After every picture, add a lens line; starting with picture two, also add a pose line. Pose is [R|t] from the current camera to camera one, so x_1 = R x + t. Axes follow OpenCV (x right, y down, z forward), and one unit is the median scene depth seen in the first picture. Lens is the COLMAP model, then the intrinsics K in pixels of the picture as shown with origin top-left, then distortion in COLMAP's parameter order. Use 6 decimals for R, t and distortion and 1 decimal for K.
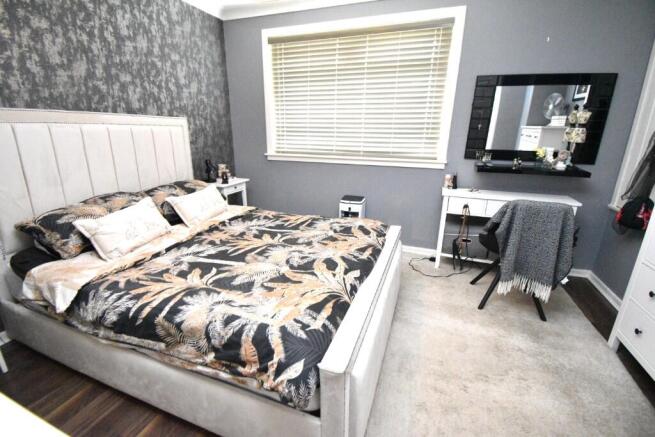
lens RADIAL K [[286.9, 0, 324.5], [0, 286.9, 220.7], [0, 0, 1]] dist [0.005317, -0.017931]
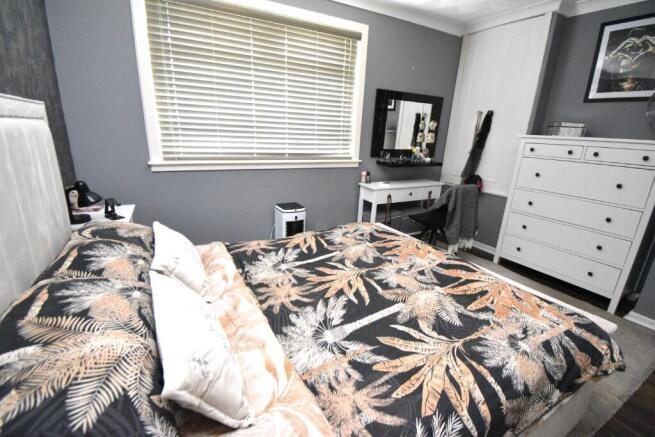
lens RADIAL K [[286.9, 0, 324.5], [0, 286.9, 220.7], [0, 0, 1]] dist [0.005317, -0.017931]
pose [[0.664571, -0.205212, 0.718494, -0.675349], [0.192311, 0.976131, 0.100919, -0.142718], [-0.722054, 0.071106, 0.688173, 0.414502]]
